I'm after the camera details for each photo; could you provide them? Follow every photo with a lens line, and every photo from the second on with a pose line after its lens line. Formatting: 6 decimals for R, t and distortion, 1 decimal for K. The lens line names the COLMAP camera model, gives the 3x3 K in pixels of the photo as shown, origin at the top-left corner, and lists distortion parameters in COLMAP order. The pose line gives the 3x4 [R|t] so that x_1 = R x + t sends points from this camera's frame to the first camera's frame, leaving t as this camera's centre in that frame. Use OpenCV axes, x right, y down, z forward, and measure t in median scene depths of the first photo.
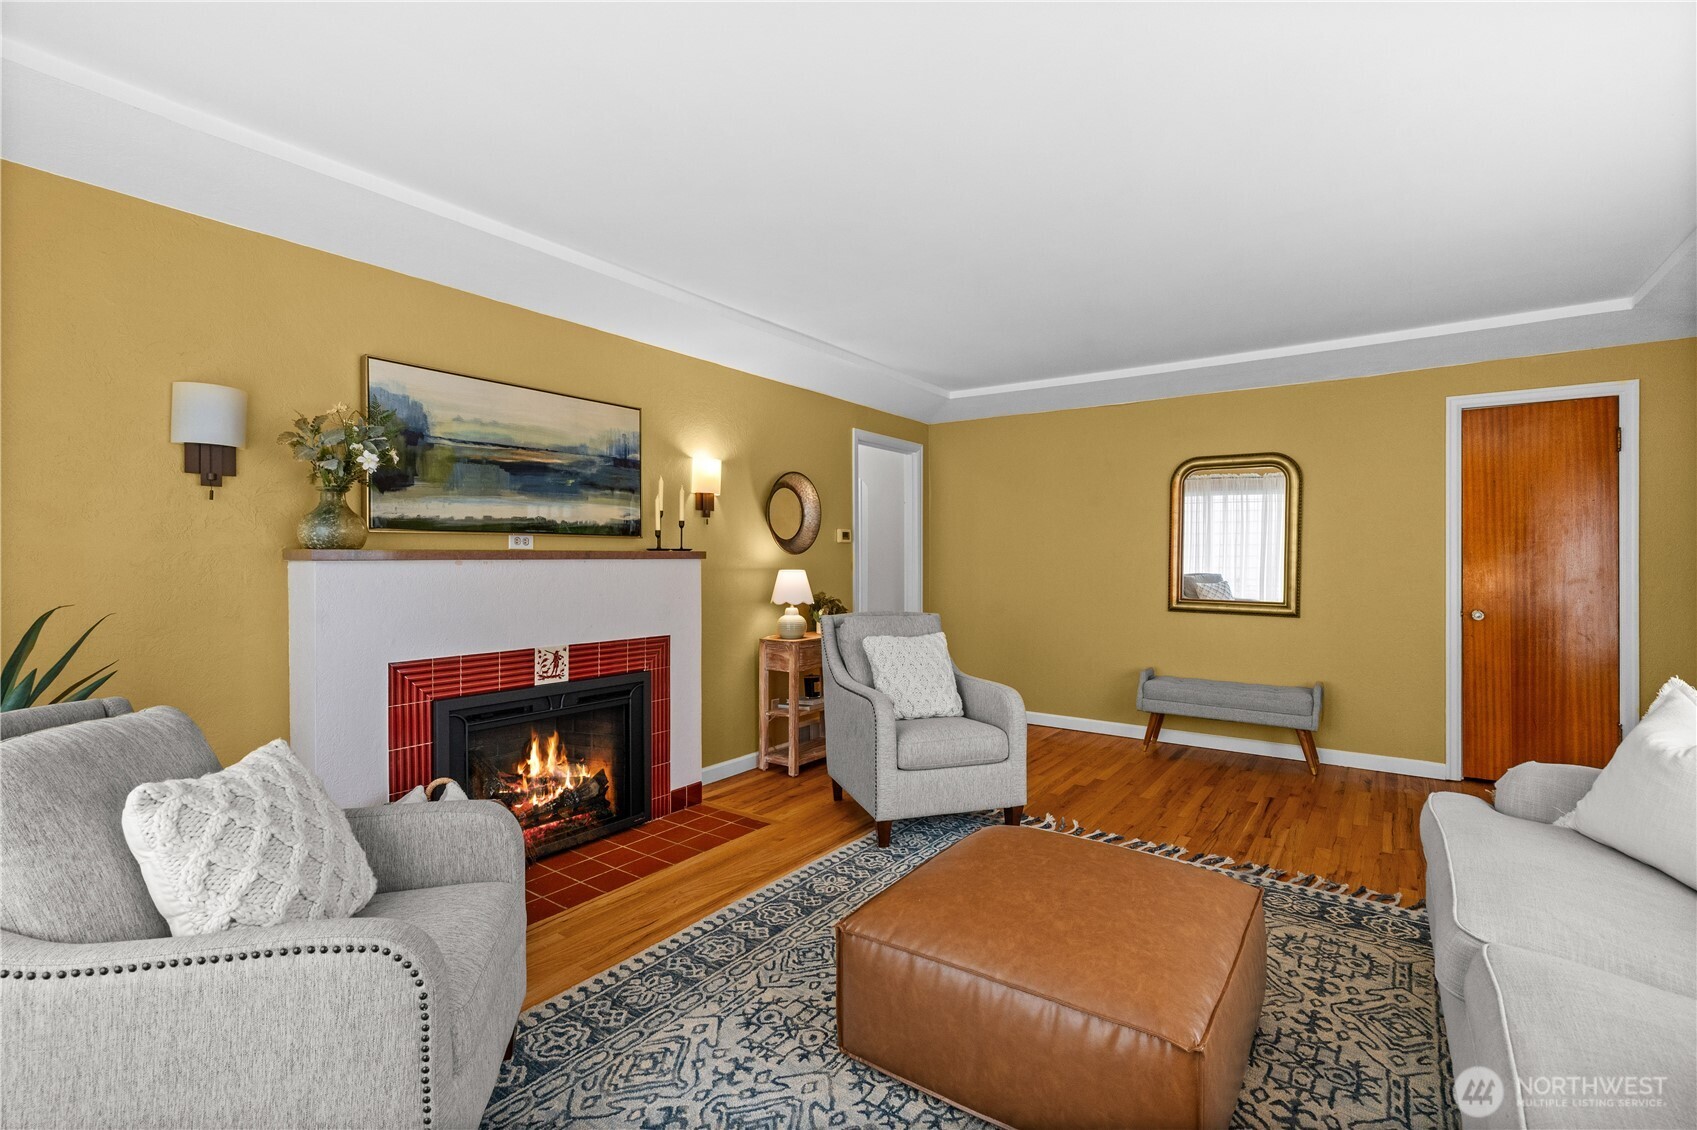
lens RADIAL K [[777.0, 0, 843.2], [0, 777.0, 565.5], [0, 0, 1]] dist [-0.005327, 0.001043]
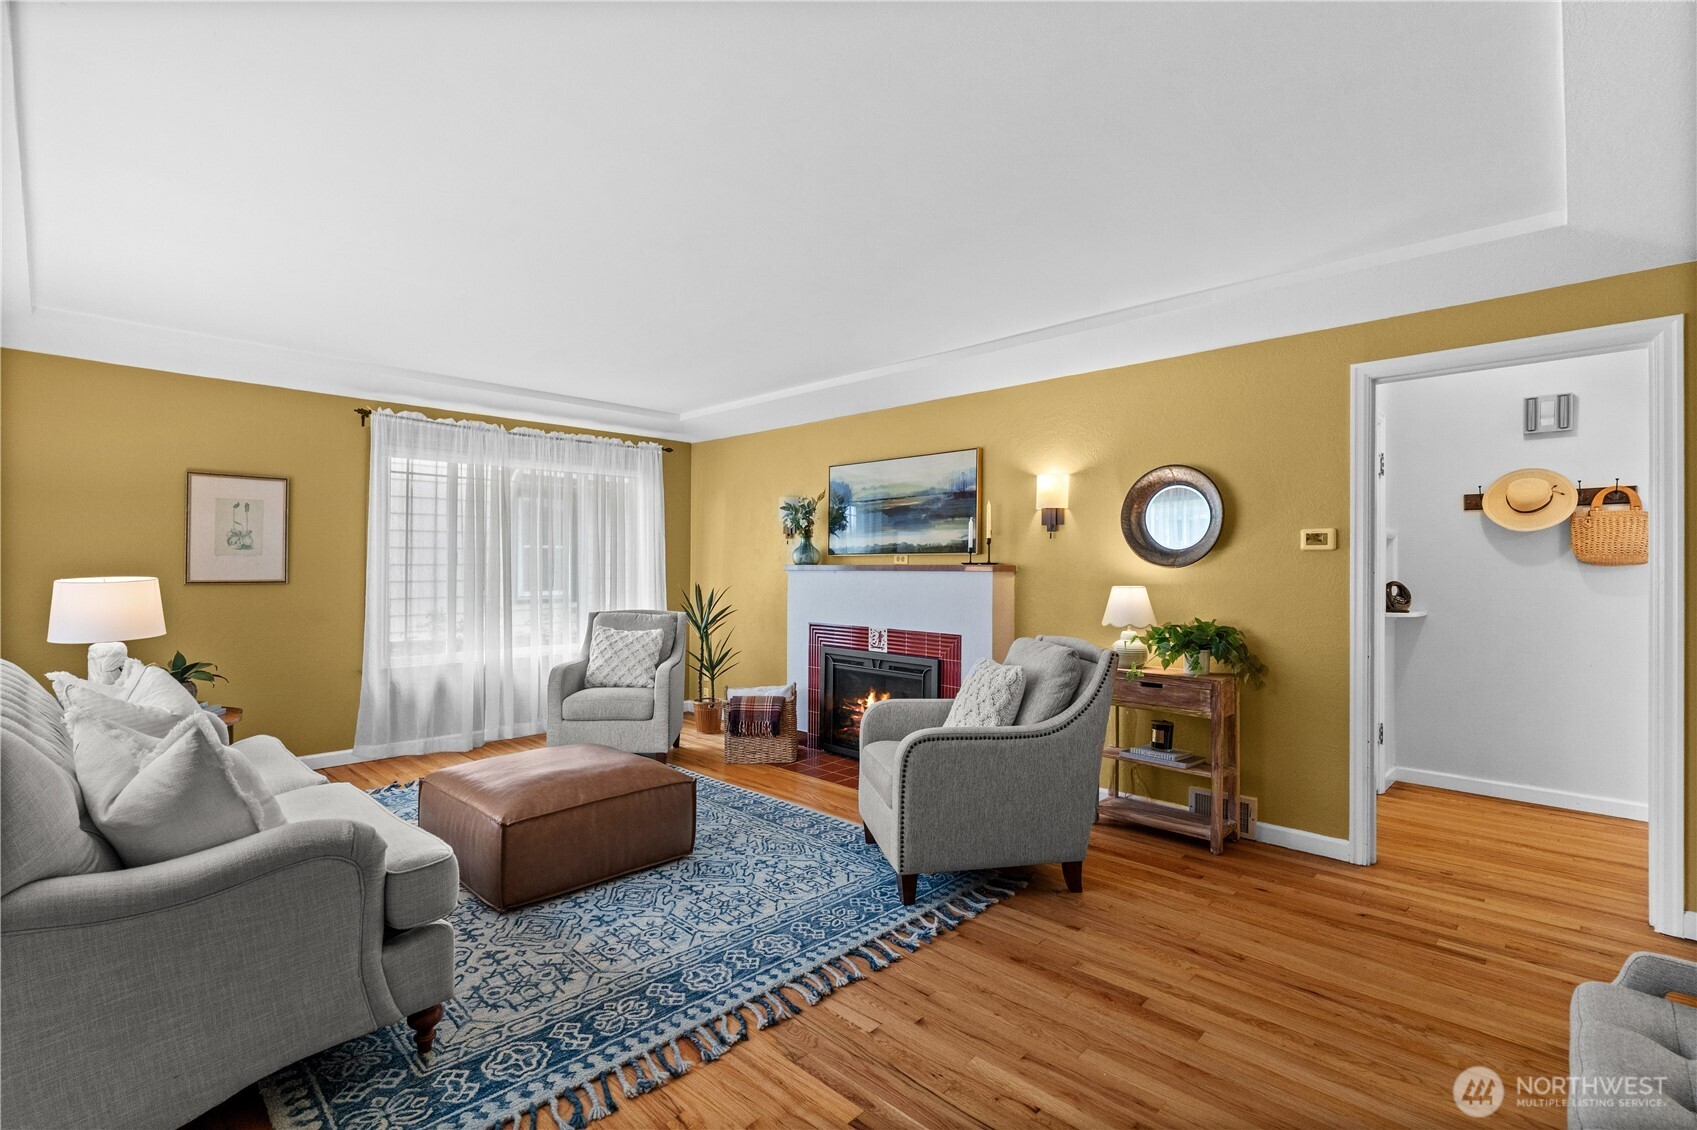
lens RADIAL K [[777.0, 0, 839.7], [0, 777.0, 564.2], [0, 0, 1]] dist [-0.005327, 0.001043]
pose [[-0.156522, -0.006331, -0.987654, 1.162073], [-0.017382, 0.999842, -0.003654, -0.013816], [0.987522, 0.016596, -0.156607, 1.175530]]
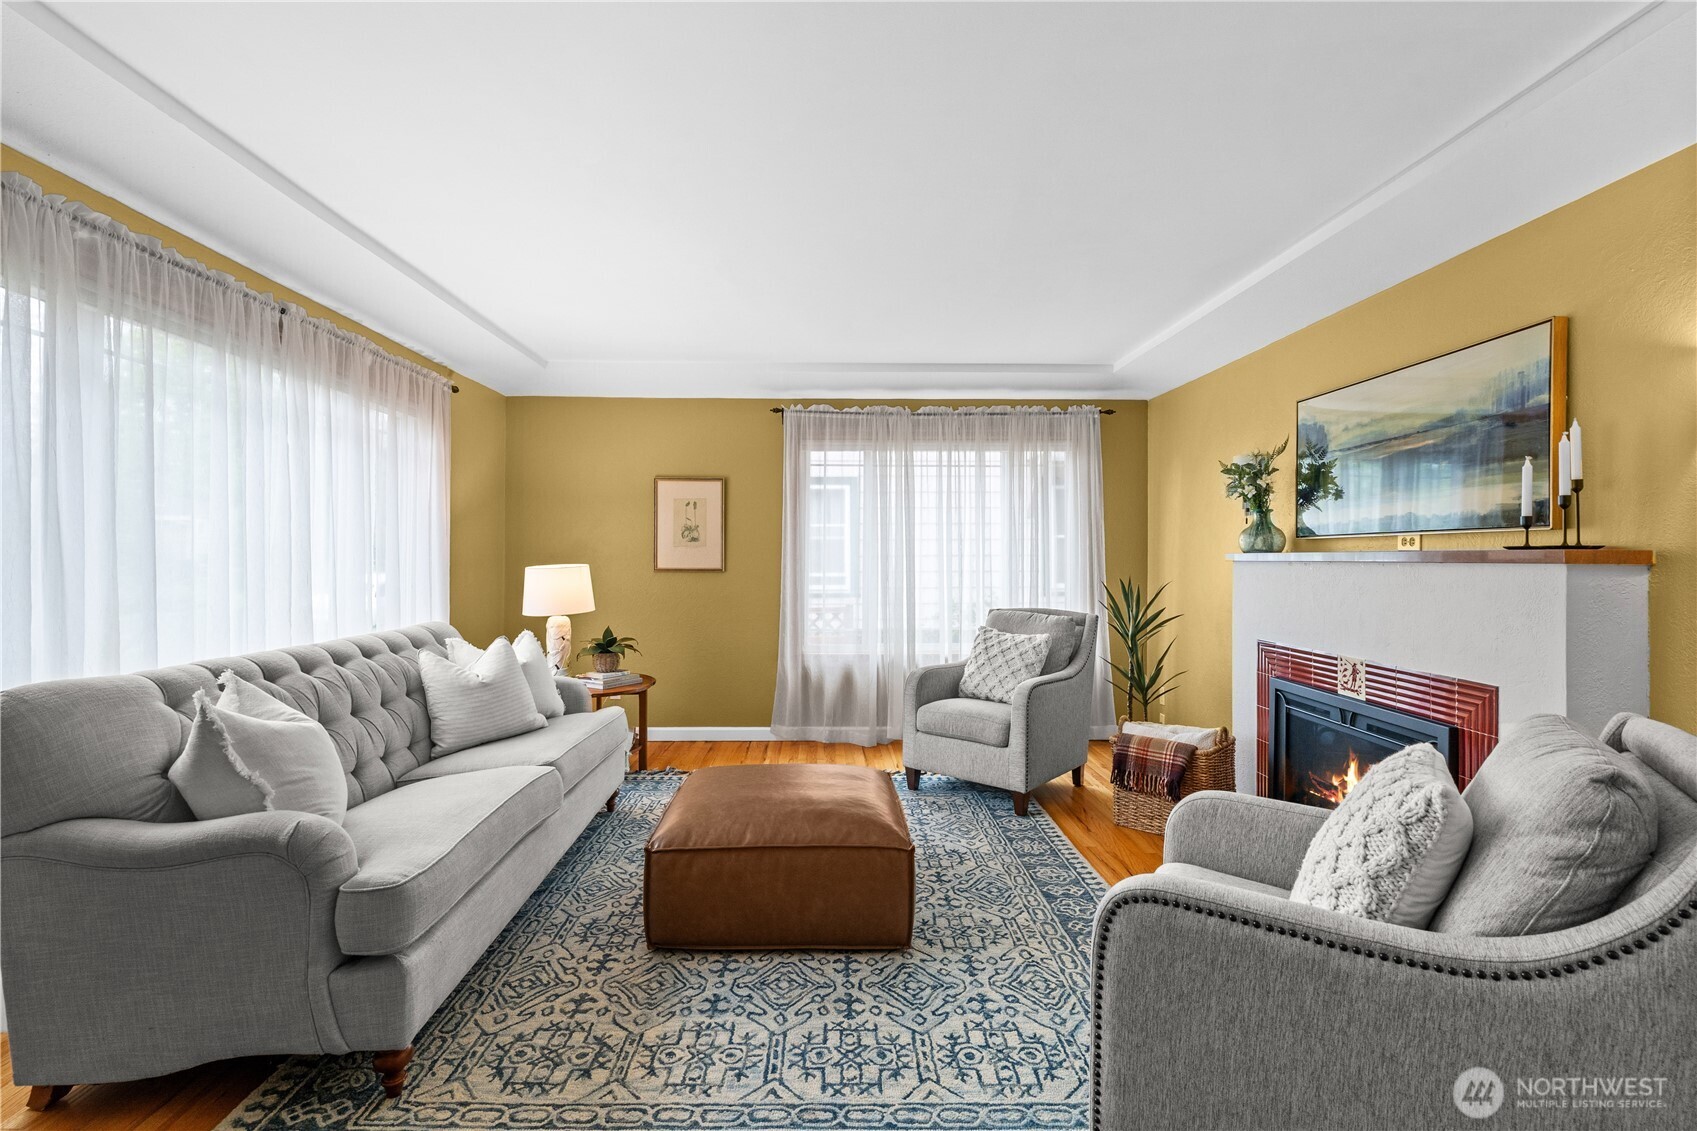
lens RADIAL K [[777.0, 0, 833.7], [0, 777.0, 550.1], [0, 0, 1]] dist [-0.005327, 0.001043]
pose [[-0.806263, -0.009964, -0.591474, 0.665722], [-0.013169, 0.999913, 0.001108, -0.014737], [0.591411, 0.008683, -0.806324, 1.389597]]
